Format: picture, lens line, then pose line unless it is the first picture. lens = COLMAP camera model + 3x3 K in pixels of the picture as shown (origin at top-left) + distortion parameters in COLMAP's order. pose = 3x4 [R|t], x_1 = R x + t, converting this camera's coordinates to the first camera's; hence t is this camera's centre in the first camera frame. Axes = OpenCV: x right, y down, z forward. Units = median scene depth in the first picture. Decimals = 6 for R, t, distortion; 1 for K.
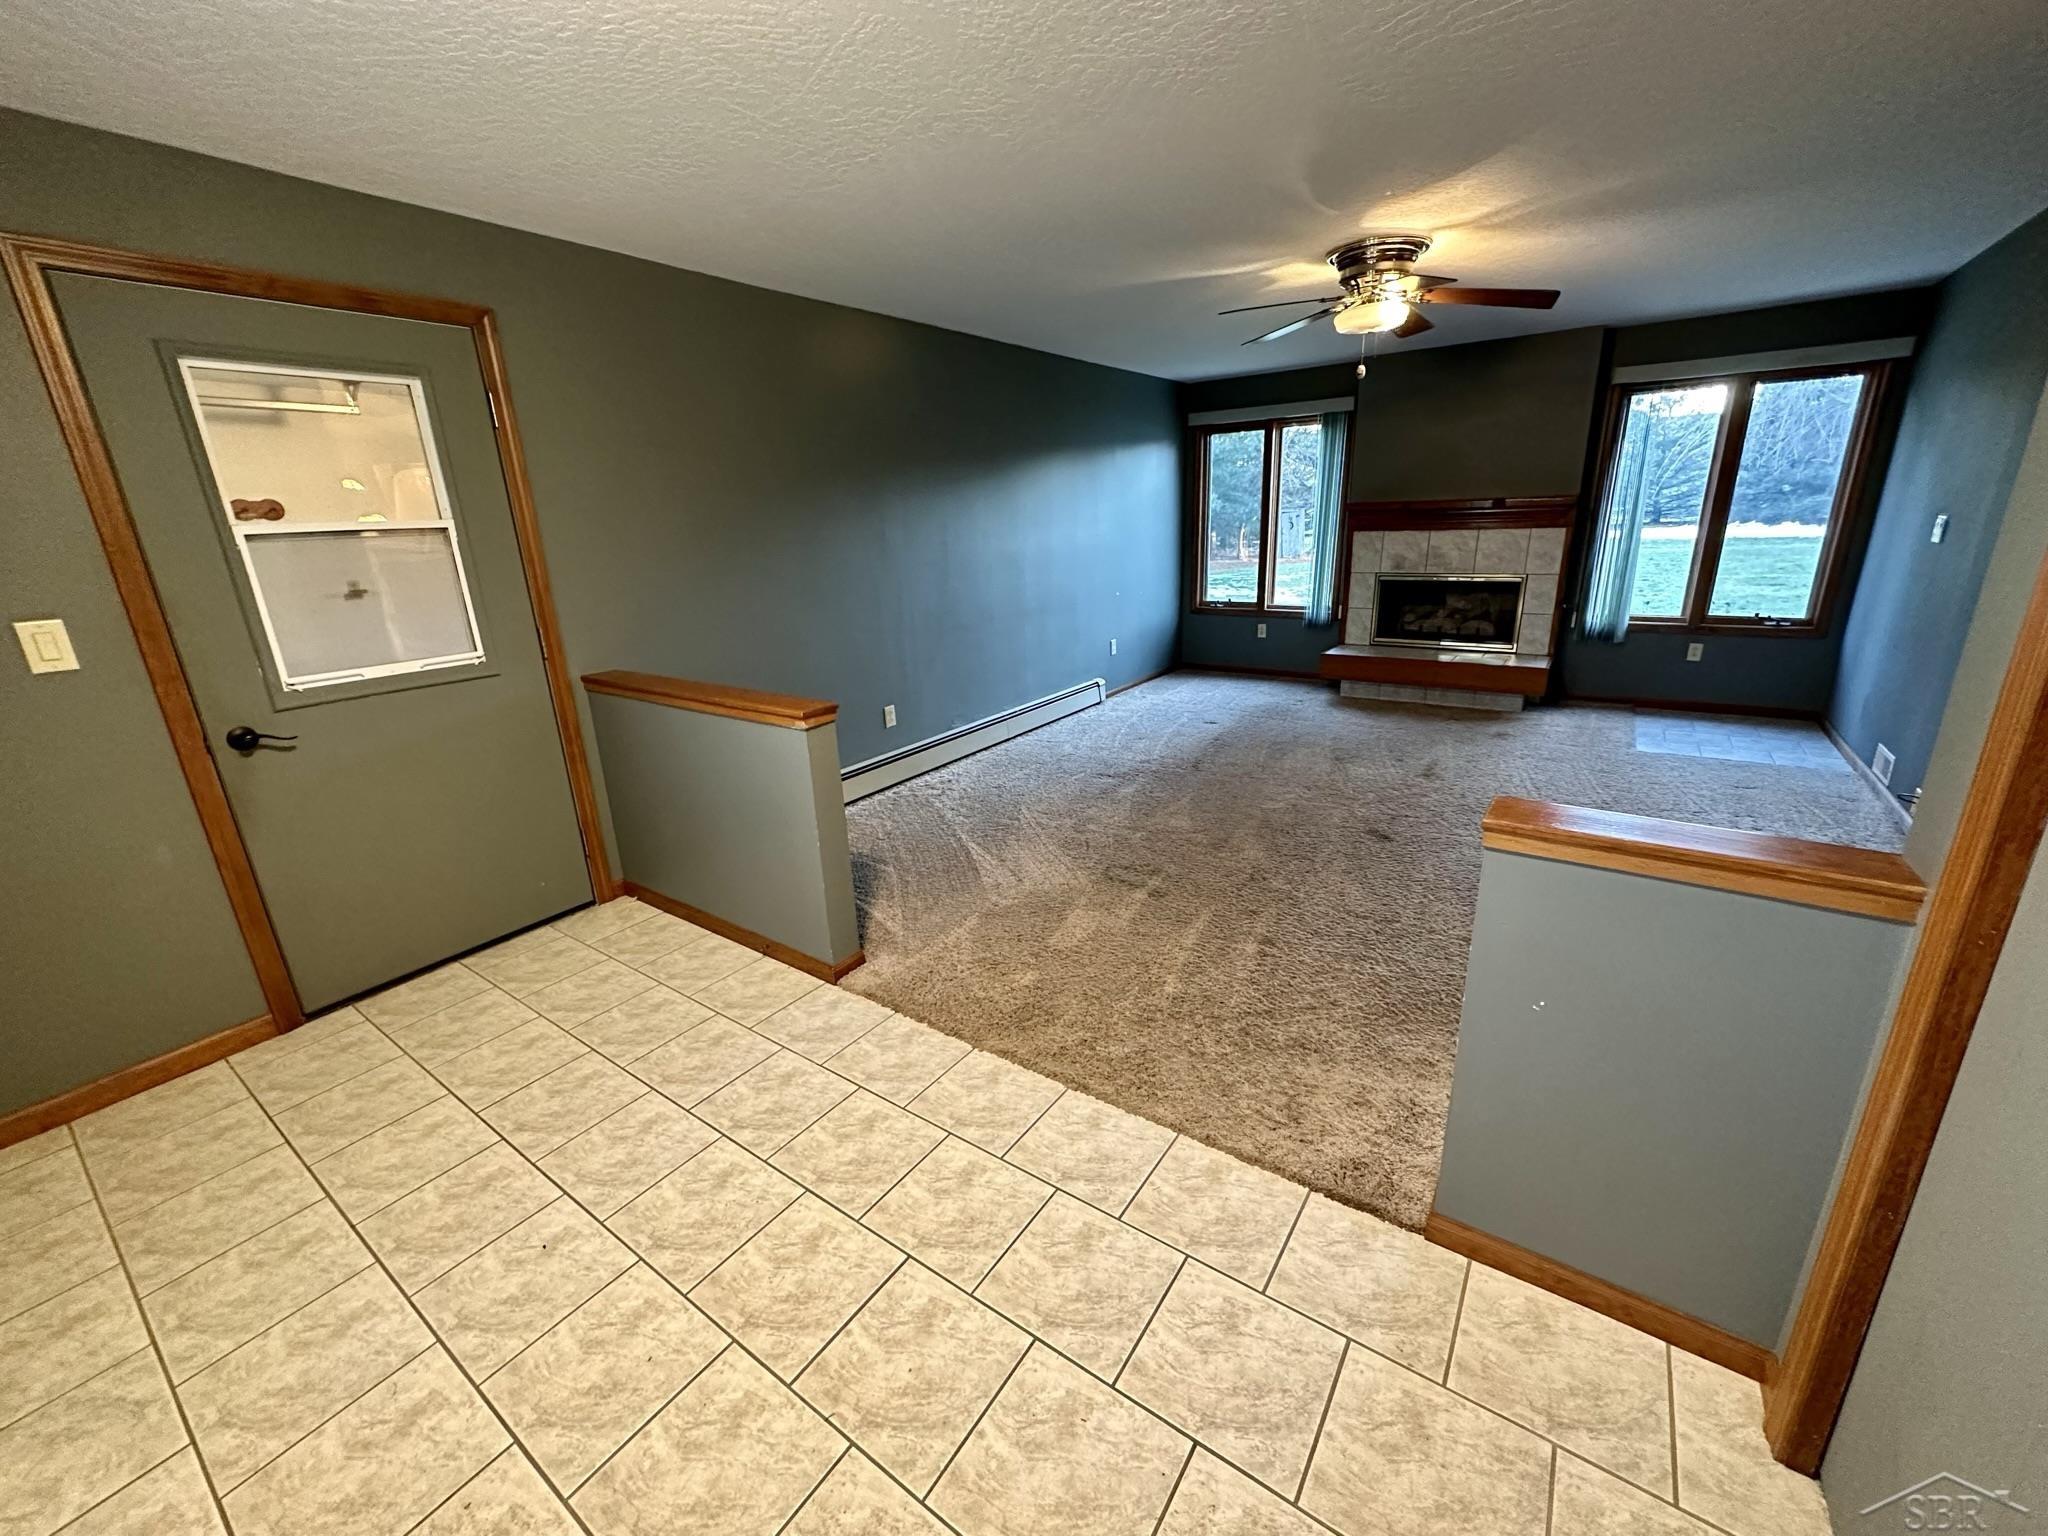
lens RADIAL K [[818.3, 0, 1022.2], [0, 818.3, 764.2], [0, 0, 1]] dist [0.000612, 0.000102]
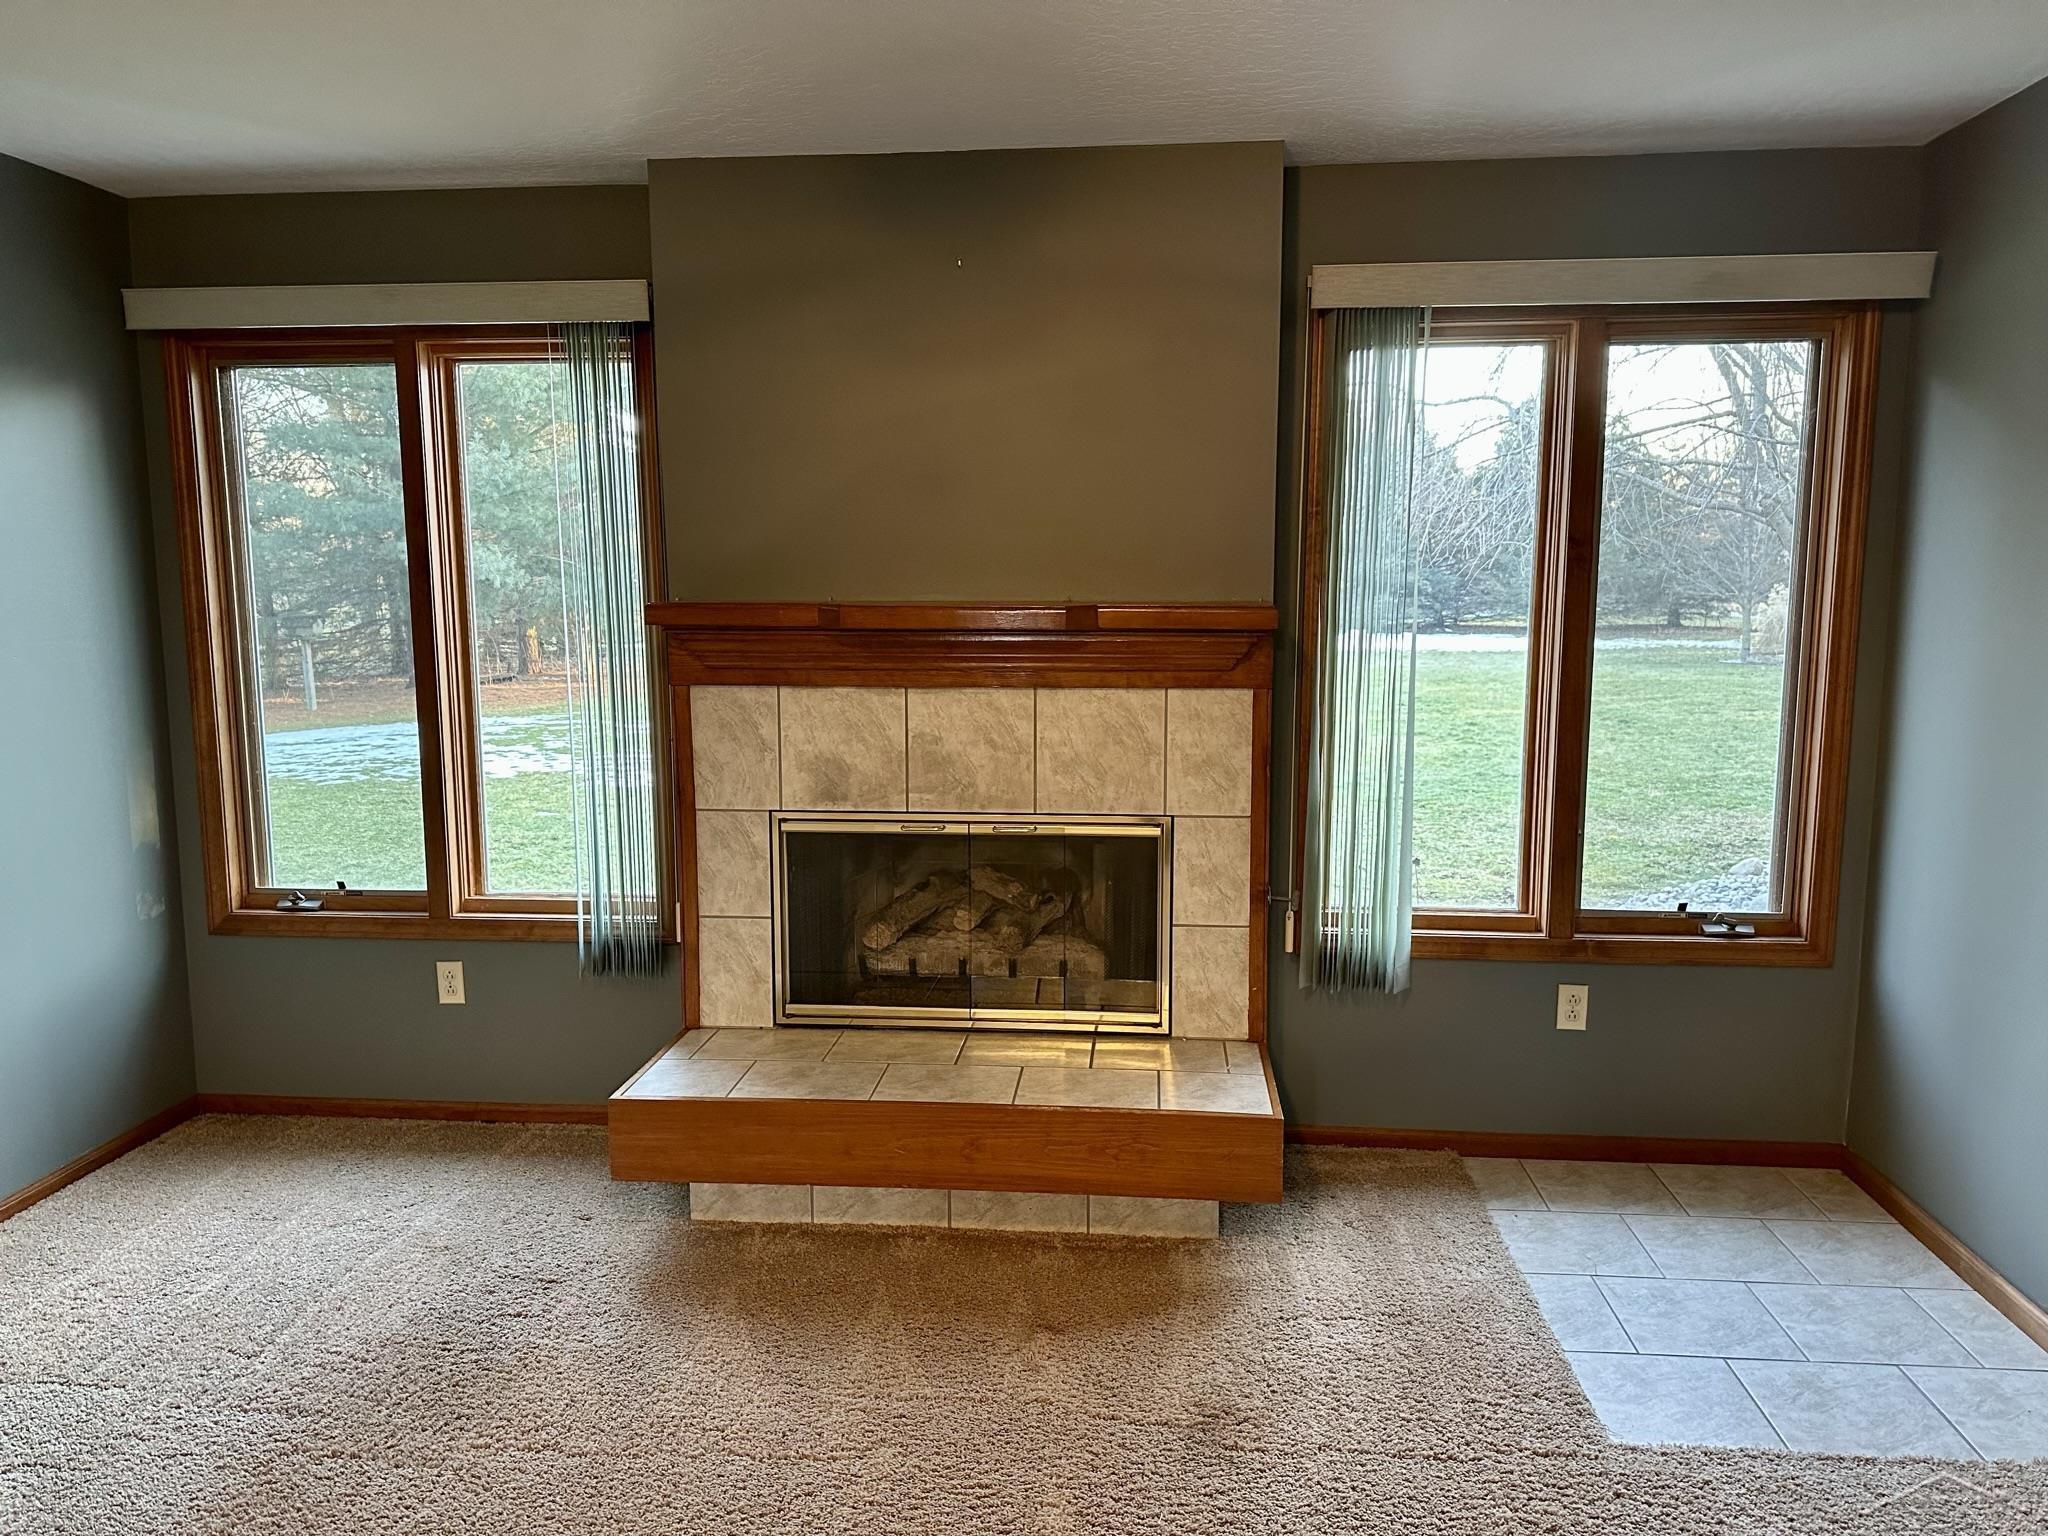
lens RADIAL K [[1427.8, 0, 1024.3], [0, 1427.8, 768.3], [0, 0, 1]] dist [0.054888, 0.000348]
pose [[0.863210, -0.038356, 0.503386, 0.245953], [0.120662, 0.983886, -0.131944, -0.171460], [-0.490214, 0.174635, 0.853928, 0.485894]]
